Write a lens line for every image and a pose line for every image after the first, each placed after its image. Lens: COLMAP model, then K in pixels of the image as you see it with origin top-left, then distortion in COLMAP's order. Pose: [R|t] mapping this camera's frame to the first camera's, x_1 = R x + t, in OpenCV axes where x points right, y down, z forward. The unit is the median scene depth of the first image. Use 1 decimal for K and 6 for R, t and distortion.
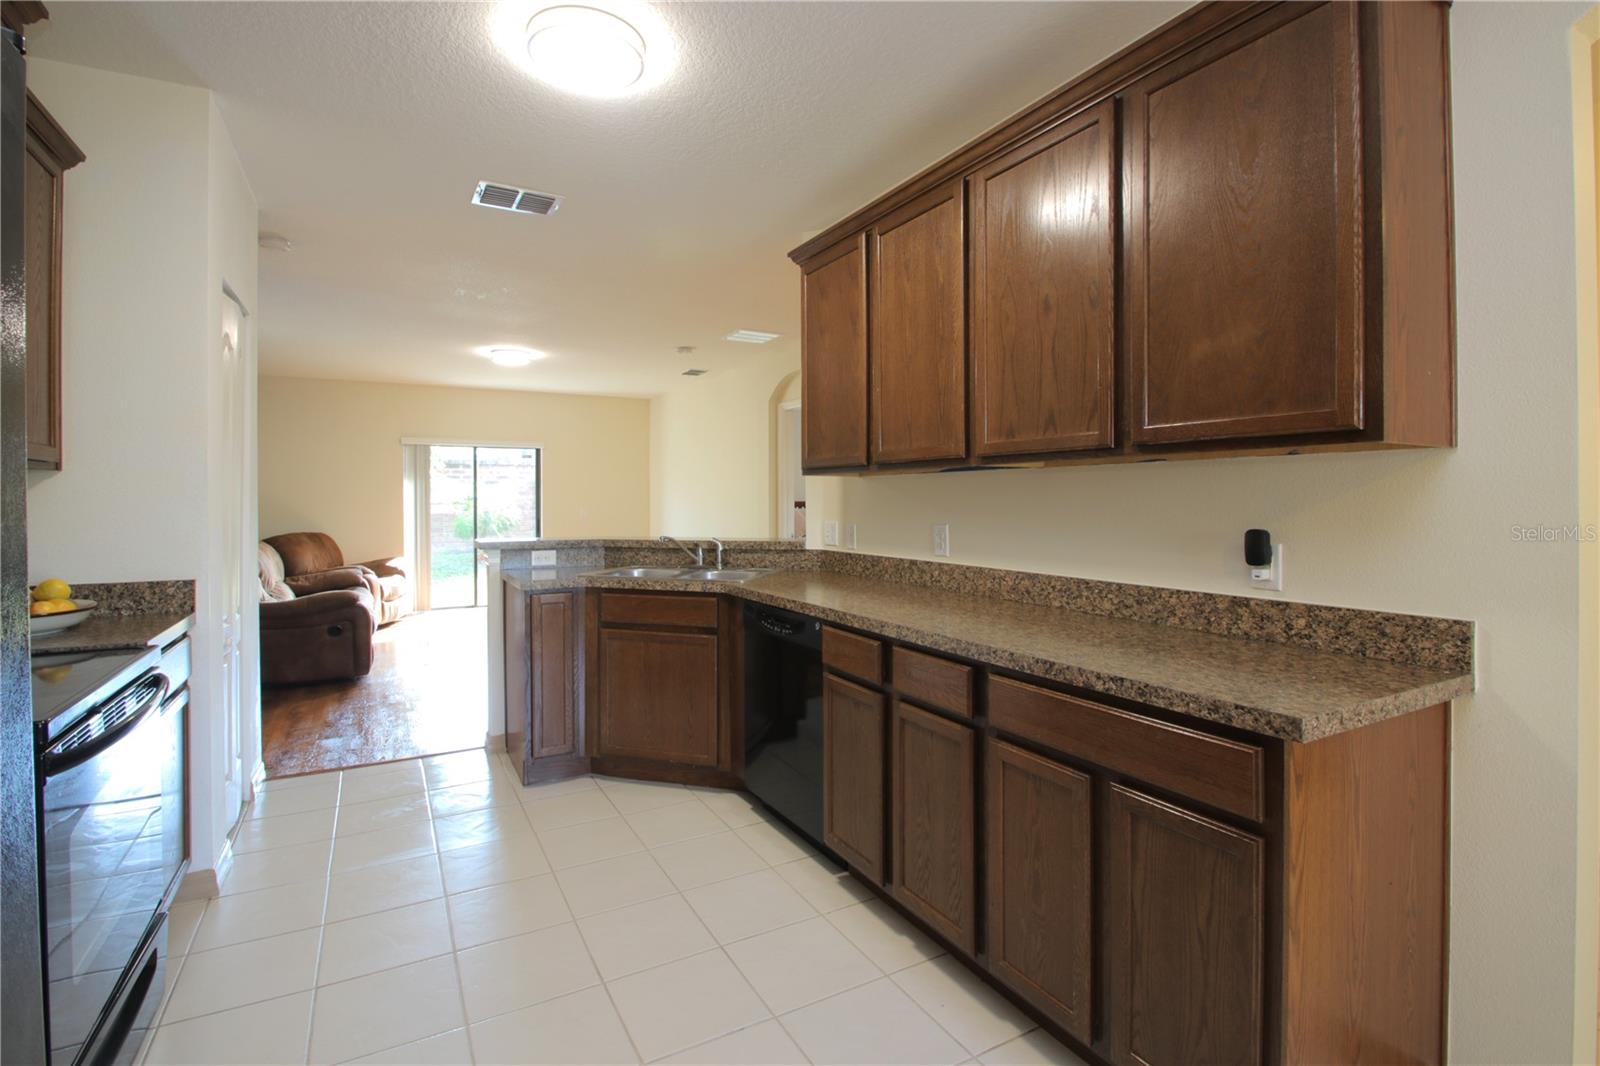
lens RADIAL K [[750.3, 0, 789.1], [0, 750.3, 499.7], [0, 0, 1]] dist [0.012541, -0.017461]
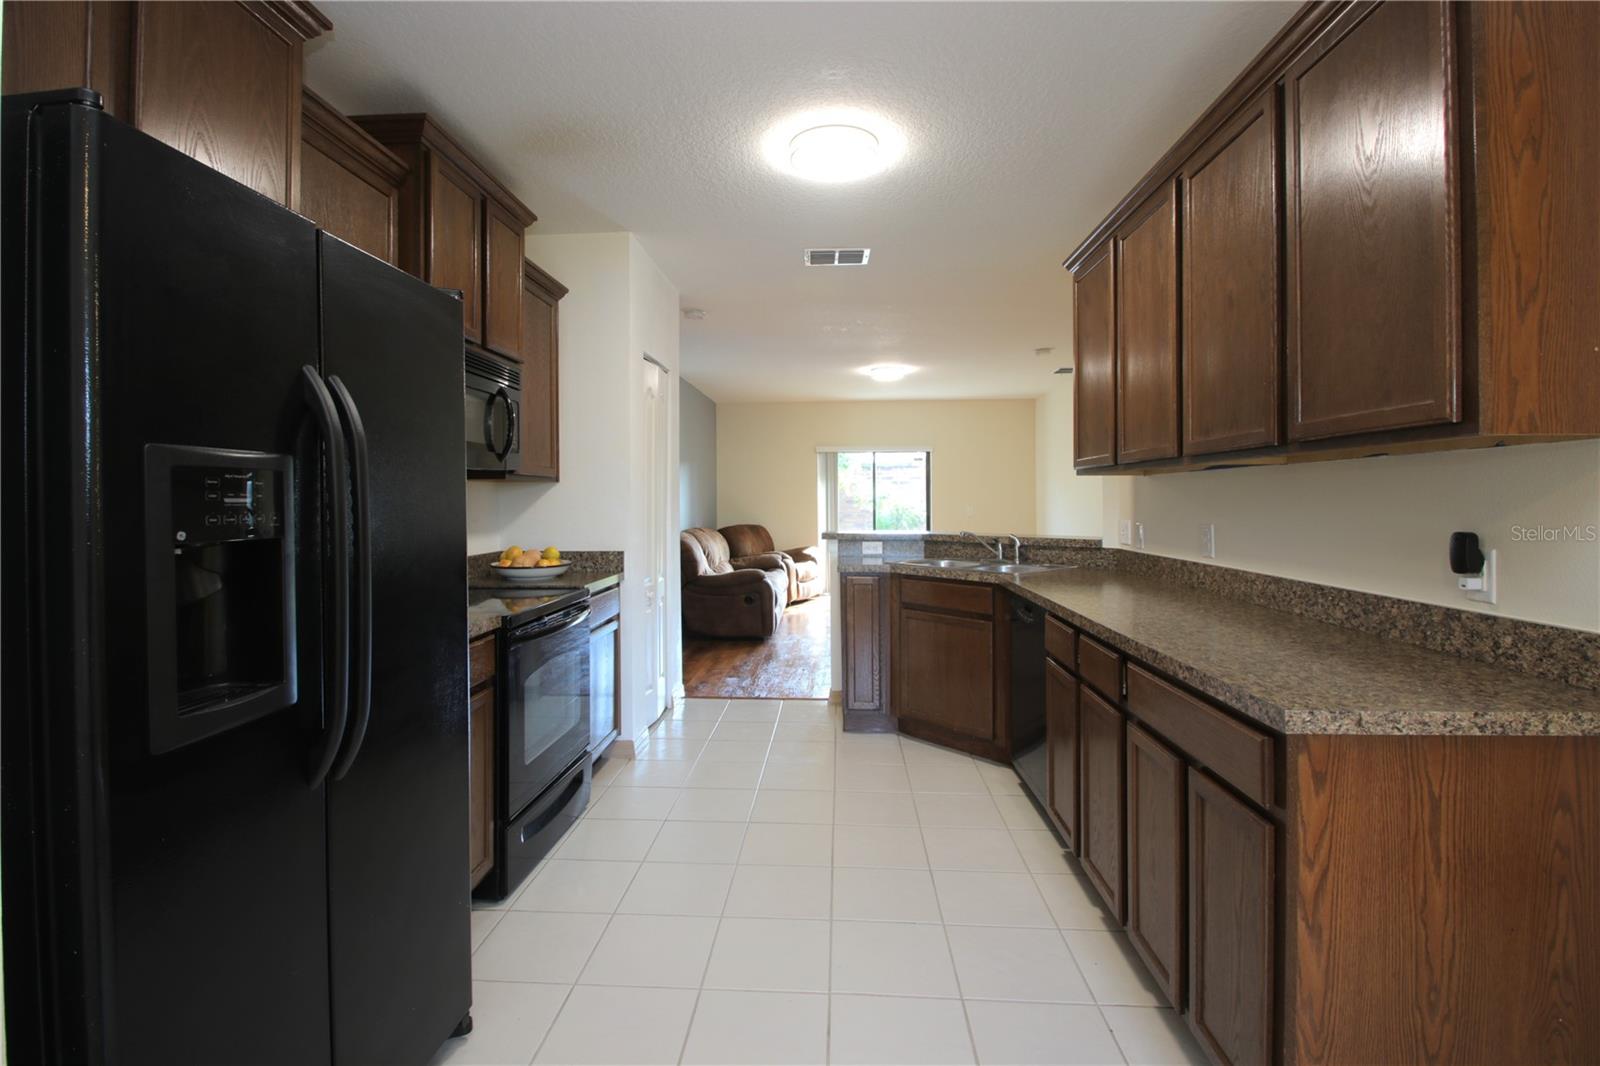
lens RADIAL K [[750.3, 0, 789.1], [0, 750.3, 499.7], [0, 0, 1]] dist [0.012541, -0.017461]
pose [[0.843072, -0.001115, -0.537800, 0.254870], [0.002031, 0.999997, 0.001110, -0.000525], [0.537797, -0.002029, 0.843072, -0.094429]]
